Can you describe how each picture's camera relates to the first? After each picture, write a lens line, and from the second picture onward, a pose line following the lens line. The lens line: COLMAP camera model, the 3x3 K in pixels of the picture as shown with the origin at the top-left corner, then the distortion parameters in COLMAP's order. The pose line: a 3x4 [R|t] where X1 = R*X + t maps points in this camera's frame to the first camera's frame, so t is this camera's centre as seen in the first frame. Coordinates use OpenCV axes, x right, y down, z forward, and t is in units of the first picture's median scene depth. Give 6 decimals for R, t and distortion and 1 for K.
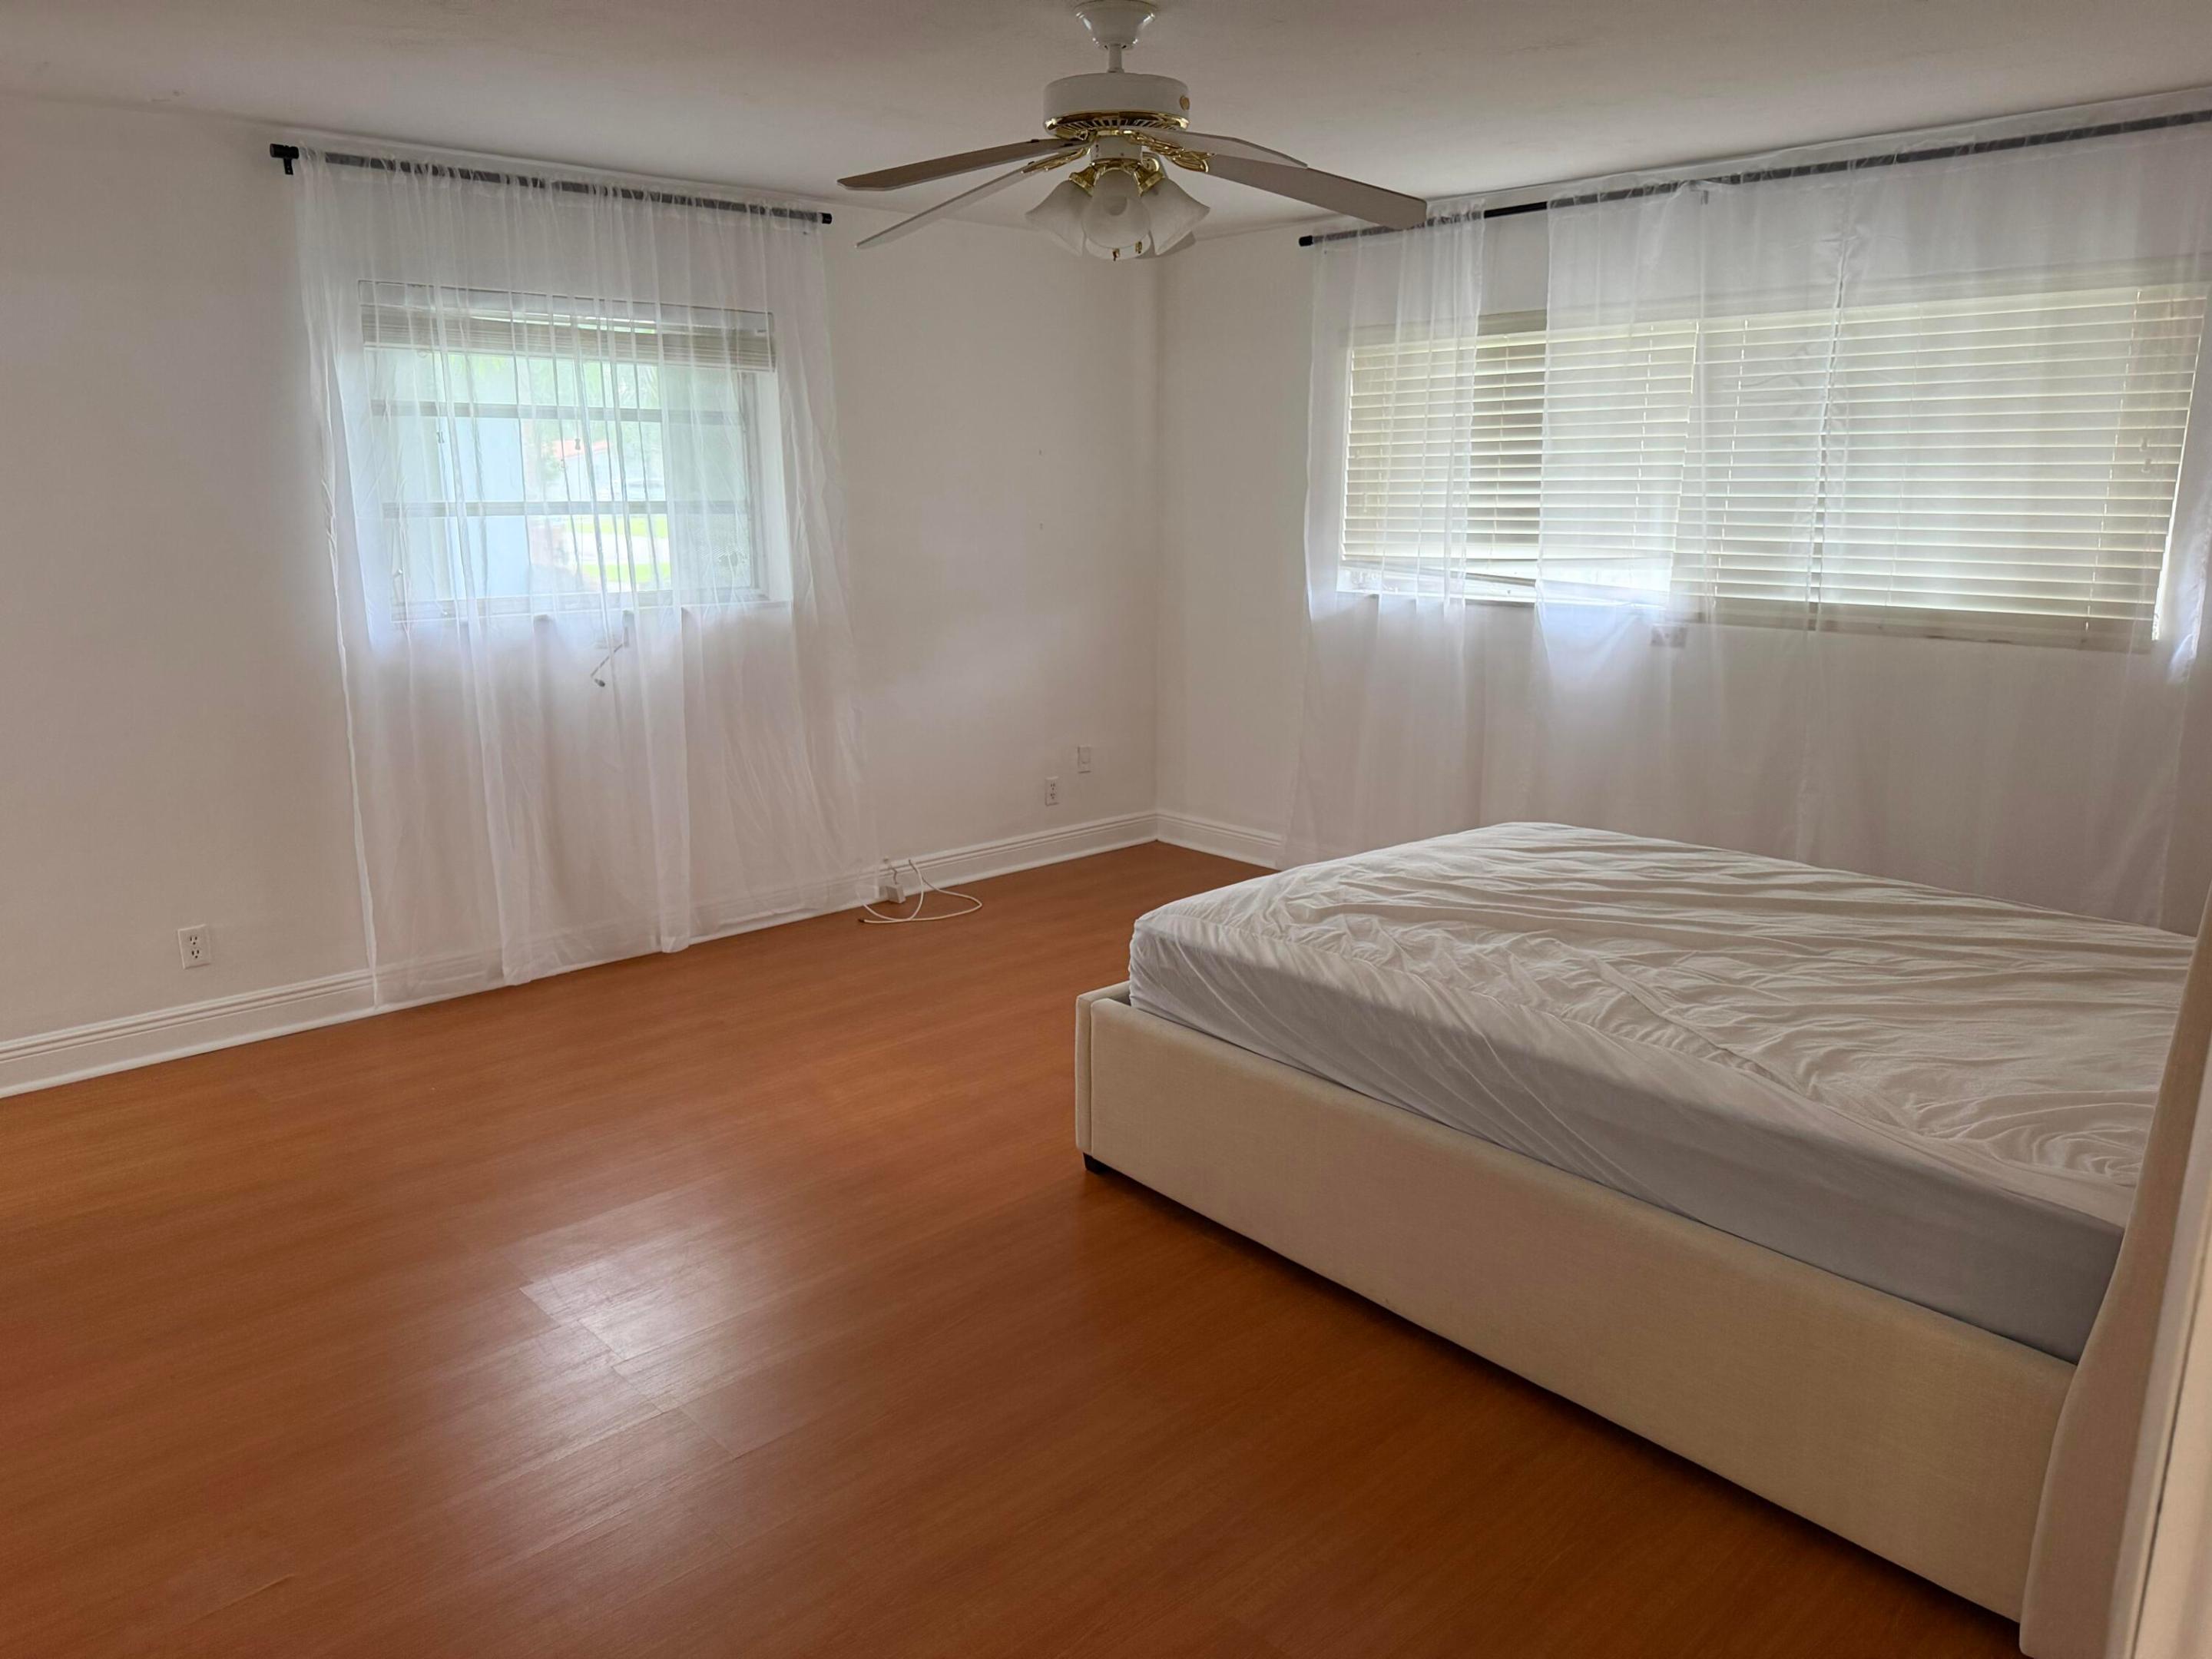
lens RADIAL K [[1551.5, 0, 1103.5], [0, 1551.5, 836.3], [0, 0, 1]] dist [0.071157, -0.097928]
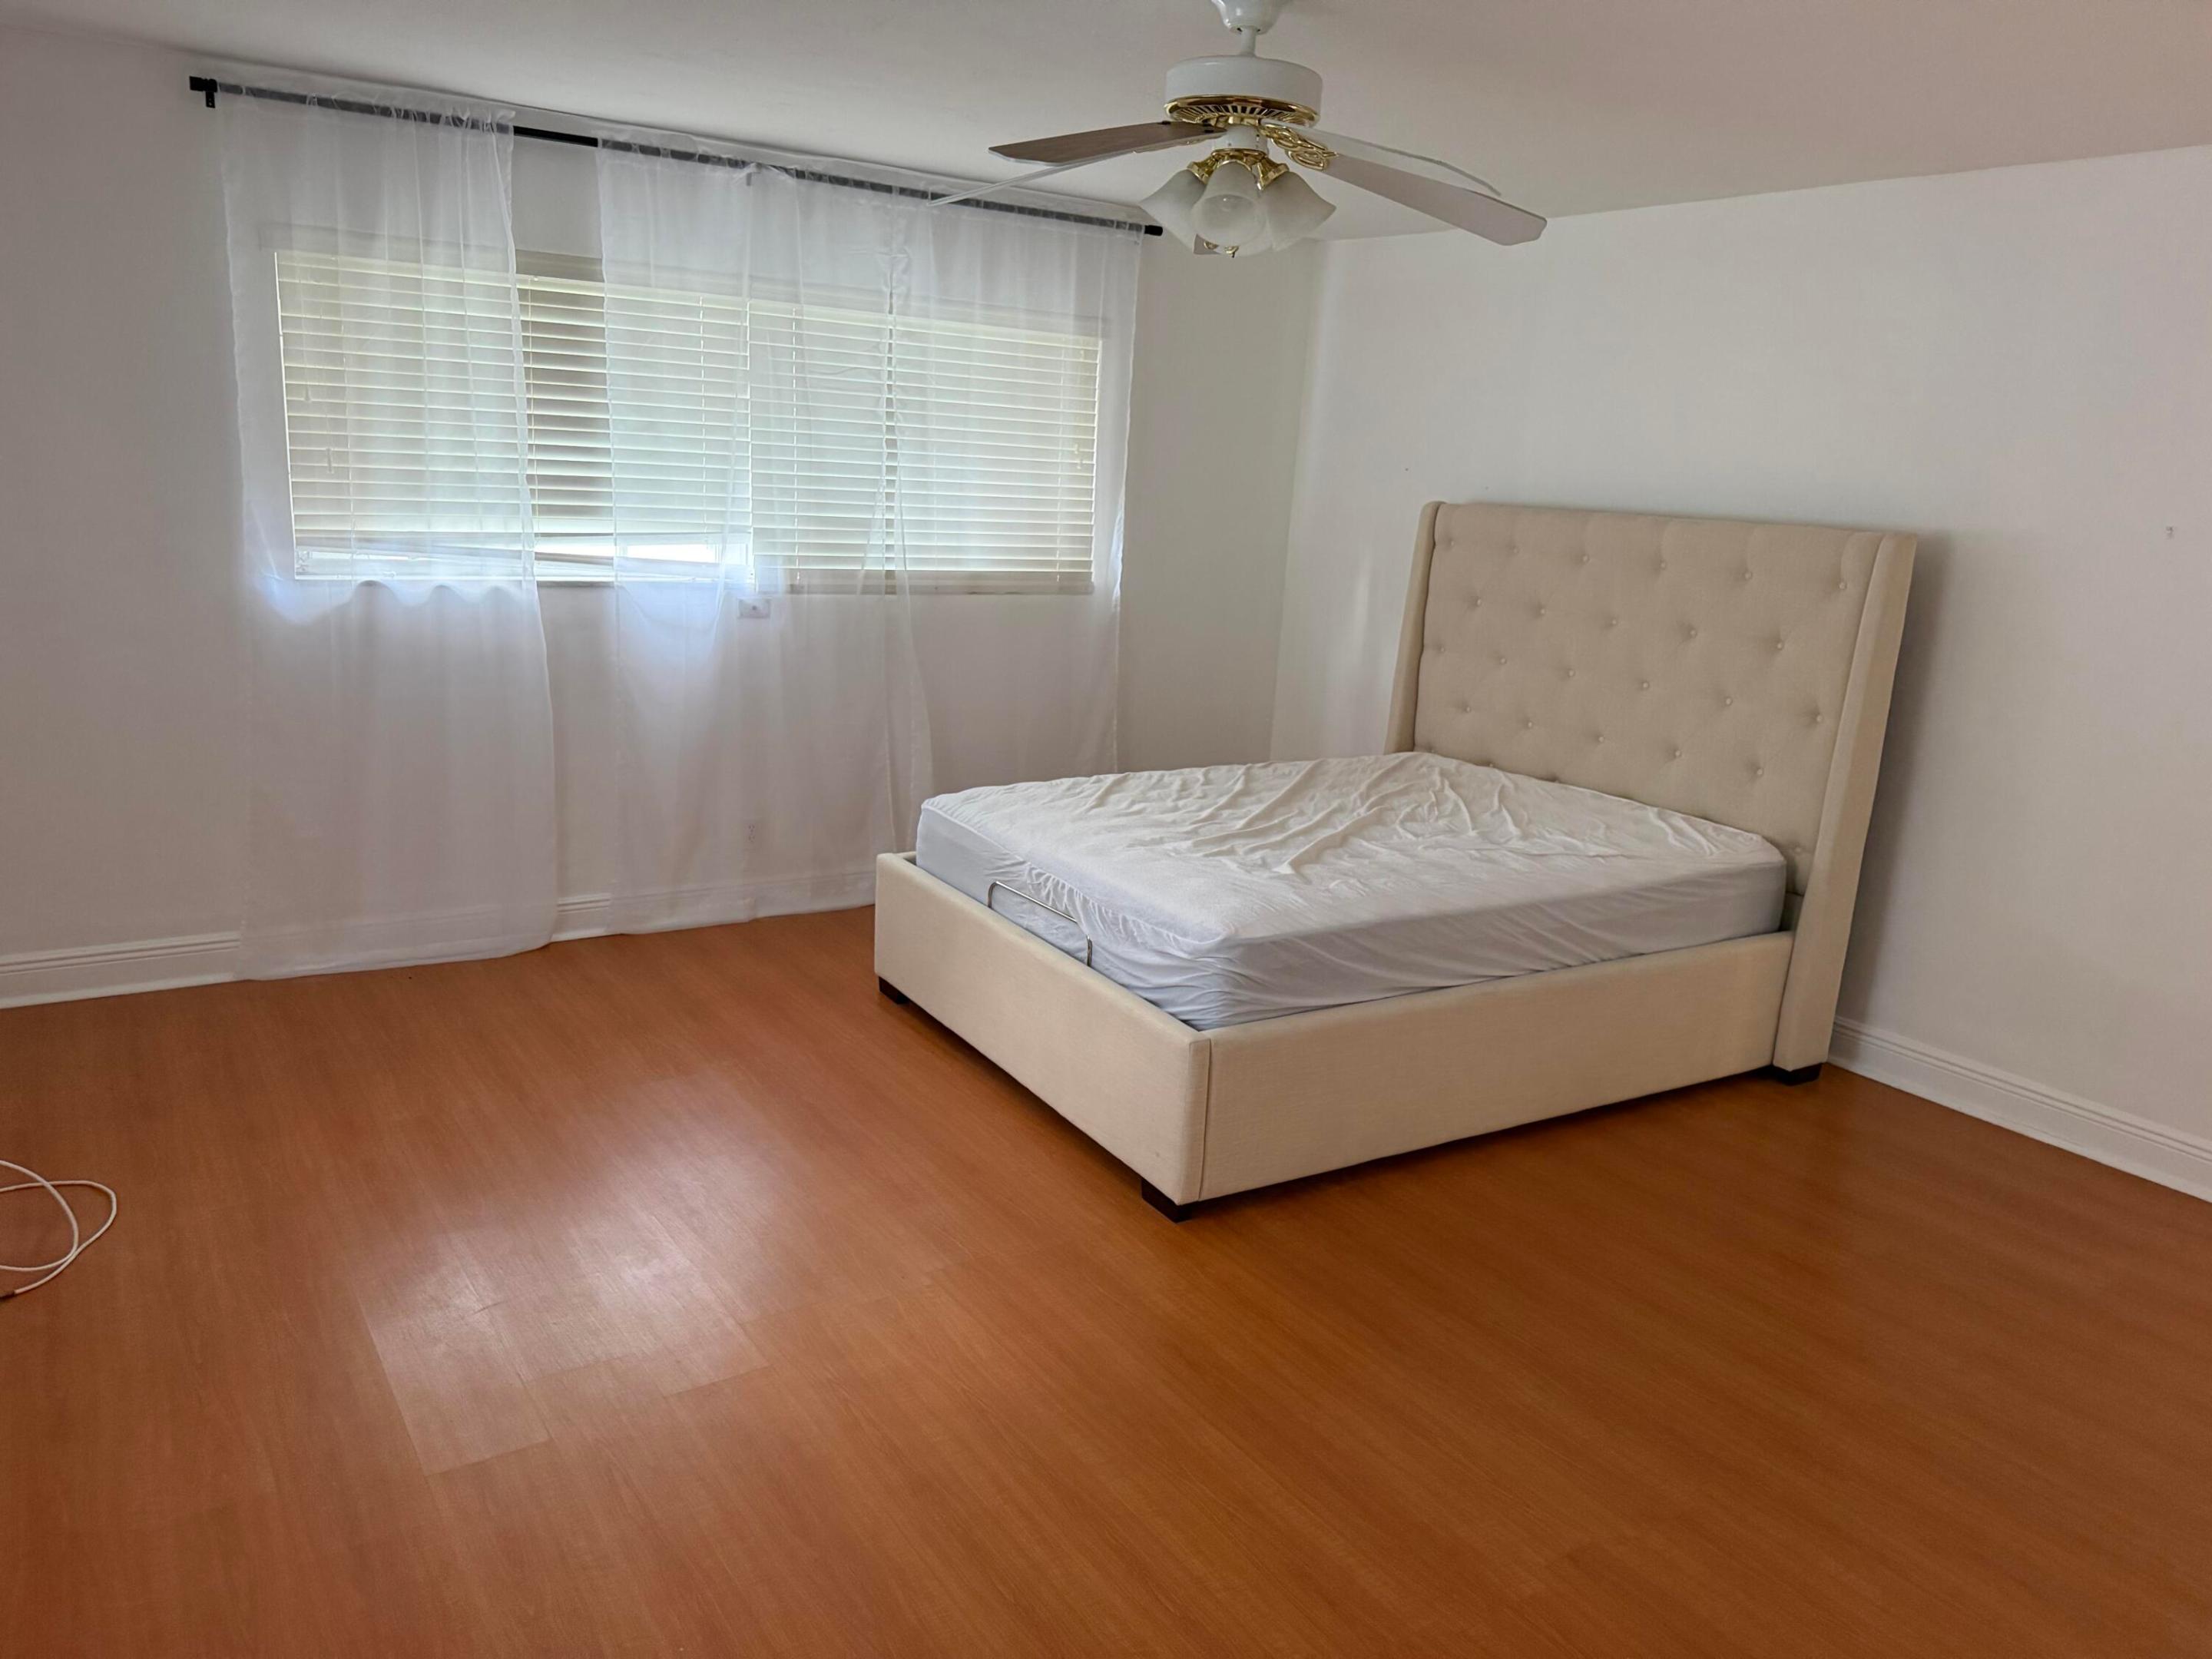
lens RADIAL K [[1551.5, 0, 1103.0], [0, 1551.5, 827.7], [0, 0, 1]] dist [0.071157, -0.097928]
pose [[0.204674, -0.208802, 0.956300, -0.610024], [0.170455, 0.969658, 0.175237, -0.130082], [-0.963874, 0.127140, 0.234055, 0.564187]]
